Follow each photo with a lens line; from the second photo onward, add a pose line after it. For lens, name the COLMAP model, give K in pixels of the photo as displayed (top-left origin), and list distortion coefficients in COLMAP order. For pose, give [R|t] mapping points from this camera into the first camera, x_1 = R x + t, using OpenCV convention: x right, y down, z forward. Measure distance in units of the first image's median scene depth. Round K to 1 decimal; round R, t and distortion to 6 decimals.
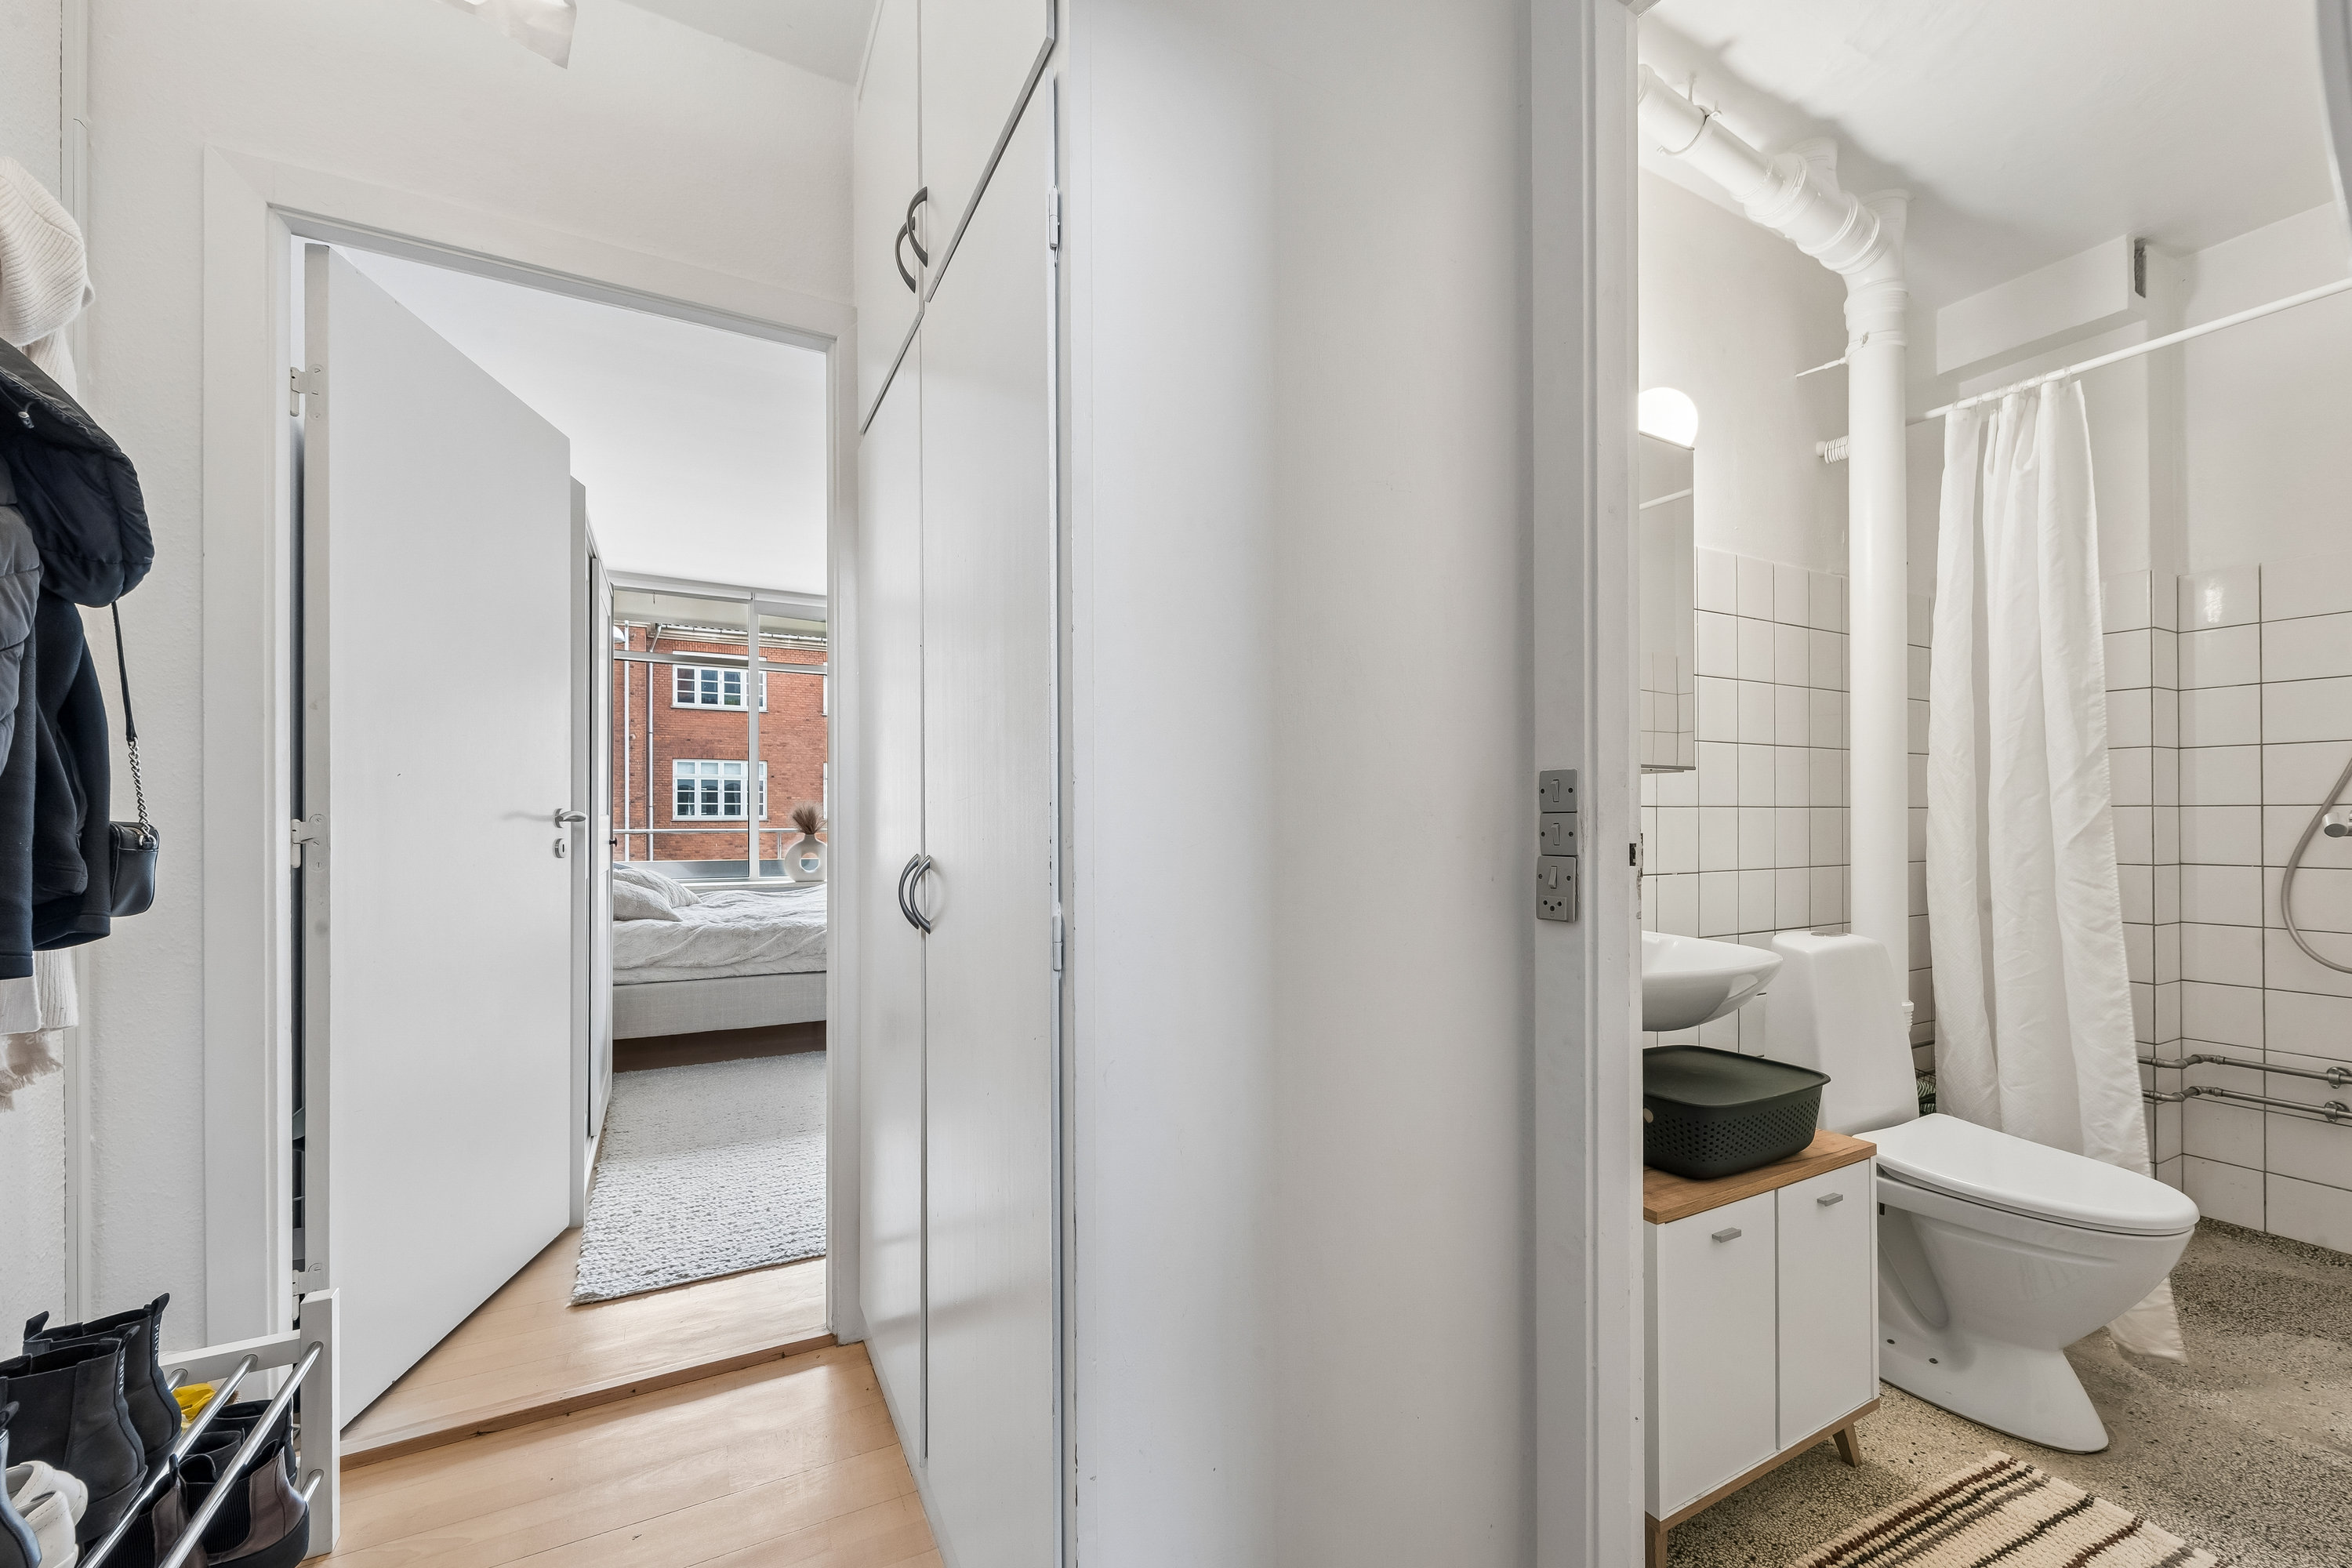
lens RADIAL K [[910.8, 0, 1178.1], [0, 910.8, 812.3], [0, 0, 1]] dist [0.002711, 0.000150]
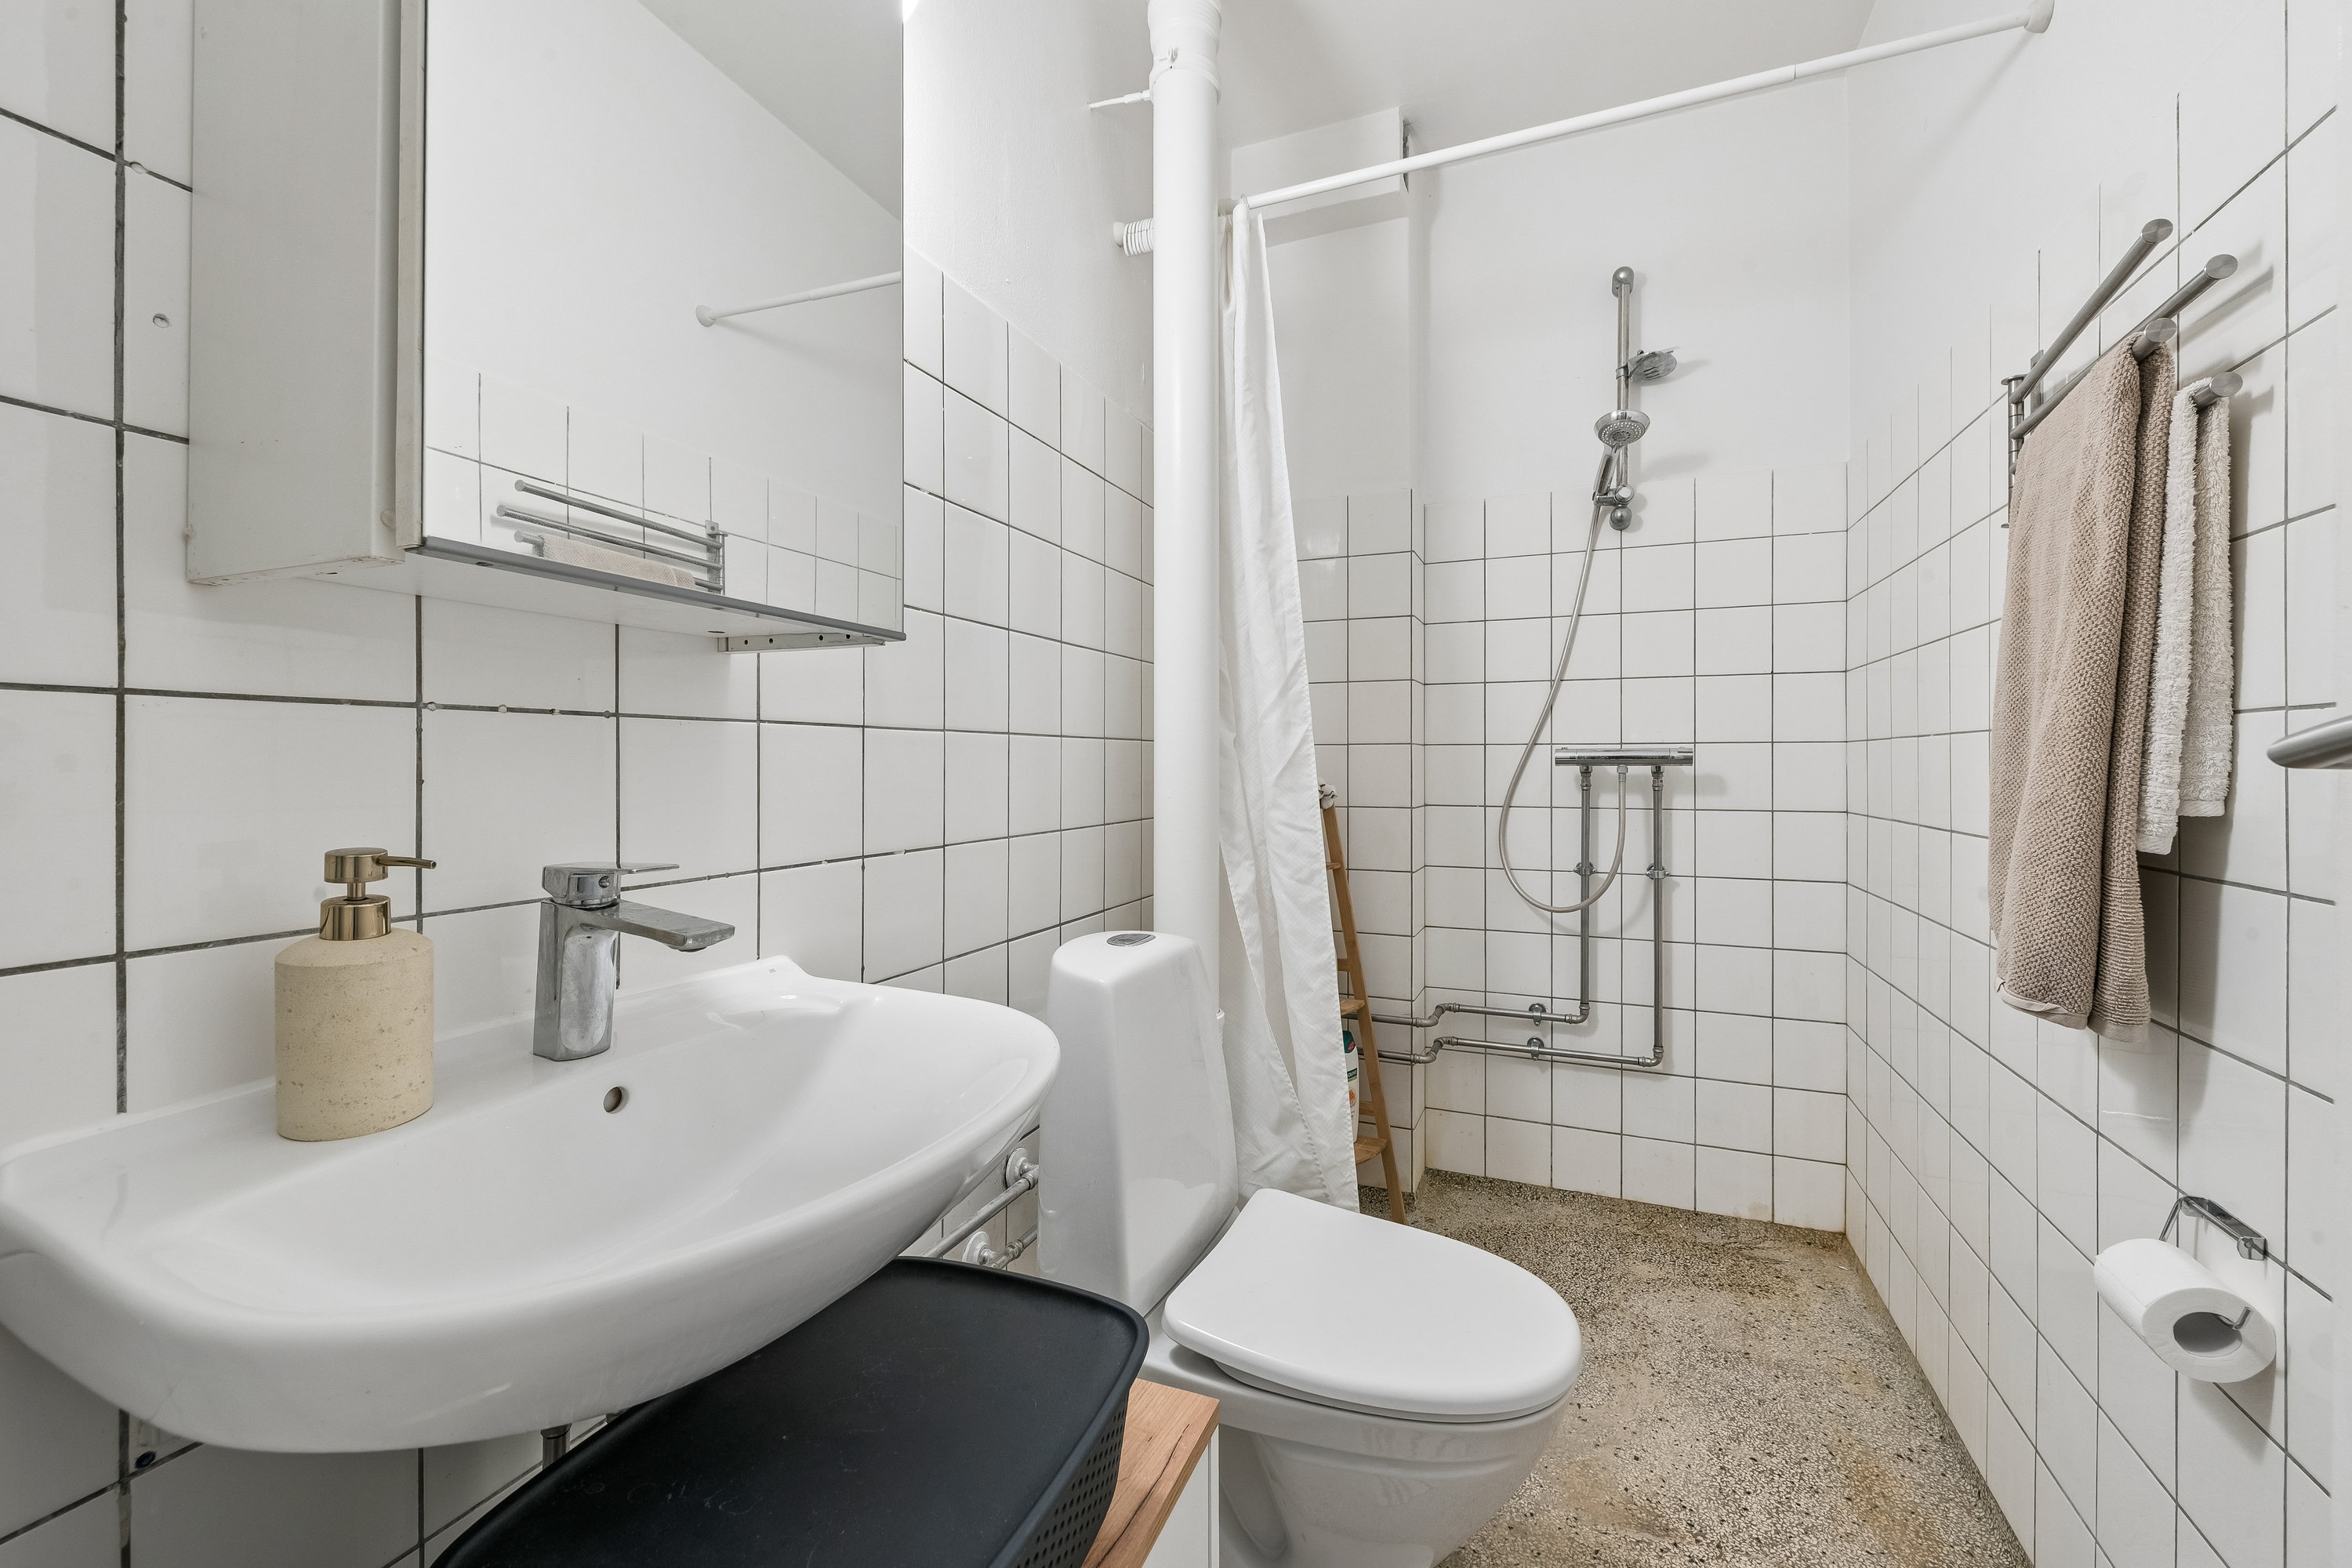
lens RADIAL K [[987.7, 0, 1190.7], [0, 987.7, 749.4], [0, 0, 1]] dist [0.012556, -0.000361]
pose [[0.773259, 0.009279, 0.634022, 0.275048], [-0.001234, 0.999913, -0.013129, 0.012521], [-0.634089, 0.009370, 0.773204, 0.392193]]
